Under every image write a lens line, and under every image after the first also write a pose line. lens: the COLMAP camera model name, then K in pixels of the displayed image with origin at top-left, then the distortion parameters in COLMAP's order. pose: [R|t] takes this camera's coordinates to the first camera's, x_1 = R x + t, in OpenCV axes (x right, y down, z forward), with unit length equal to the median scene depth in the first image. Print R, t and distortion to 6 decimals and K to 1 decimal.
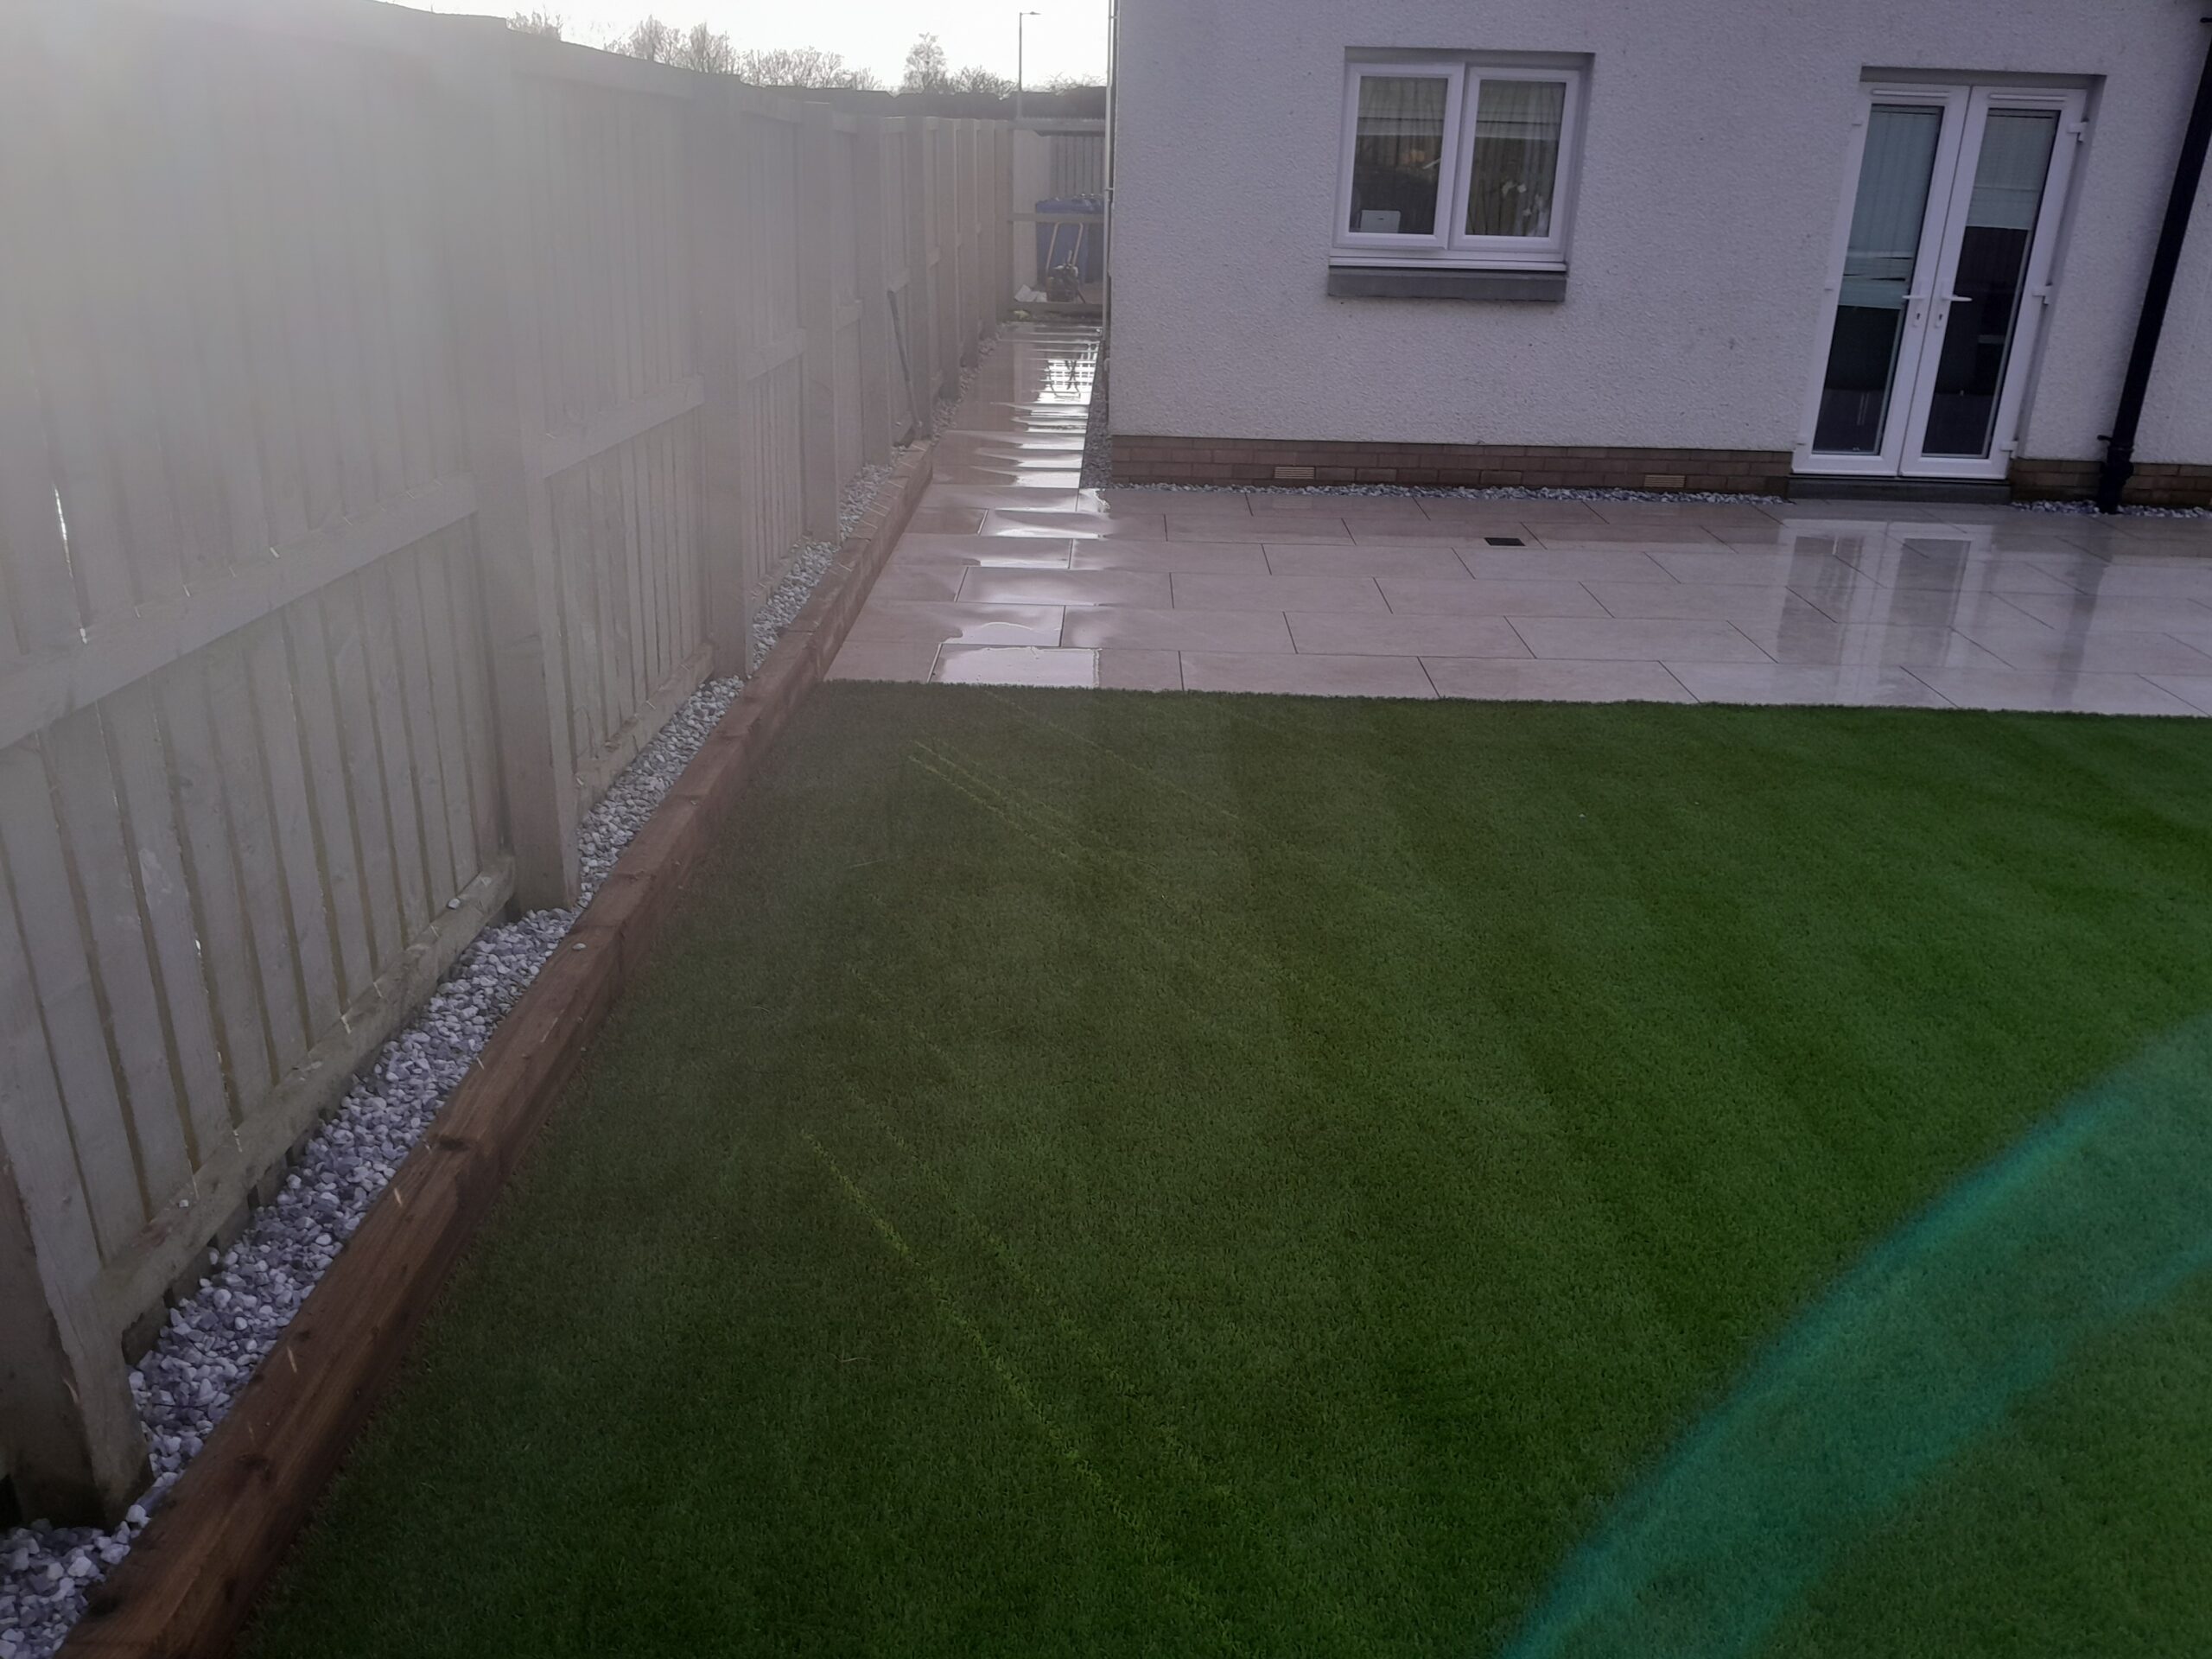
lens RADIAL K [[1715.4, 0, 1095.7], [0, 1715.4, 840.4], [0, 0, 1]] dist [0.038349, -0.088699]
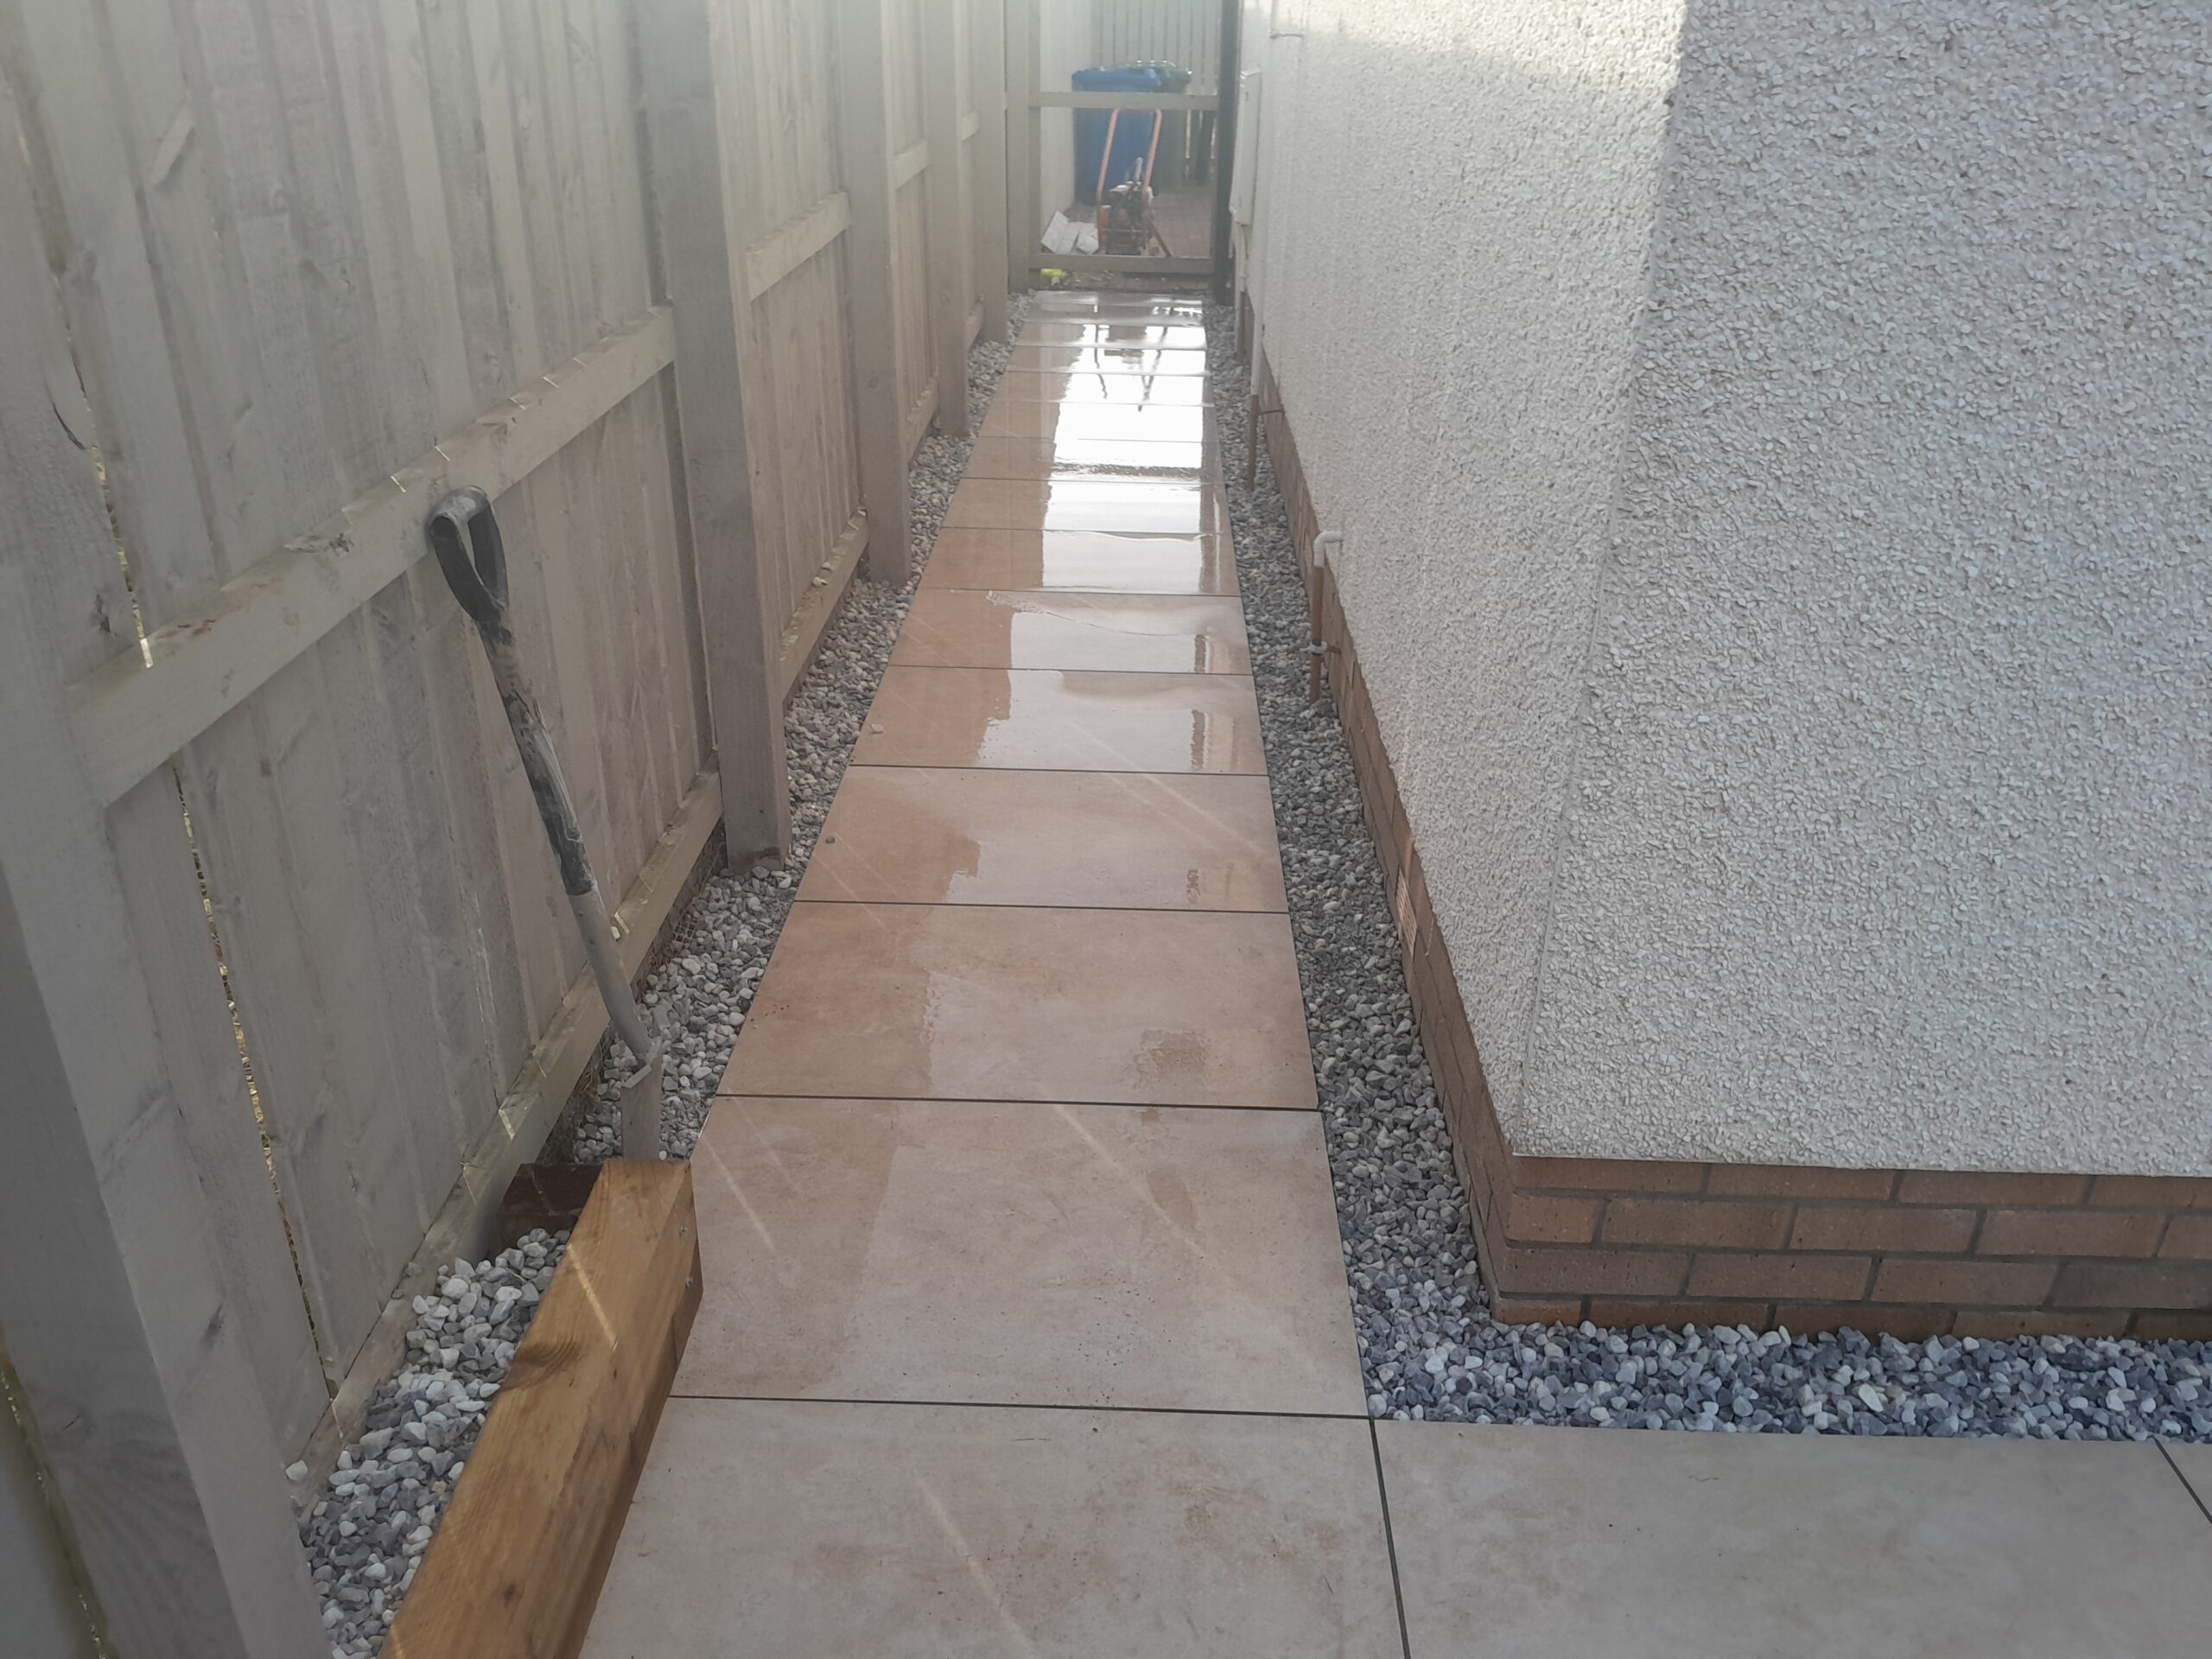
lens RADIAL K [[1715.4, 0, 1103.5], [0, 1715.4, 826.0], [0, 0, 1]] dist [0.038349, -0.088699]
pose [[0.999873, -0.008792, -0.013284, -0.021256], [0.009510, 0.998442, 0.054979, -0.155738], [0.012780, -0.055098, 0.998399, 0.424547]]
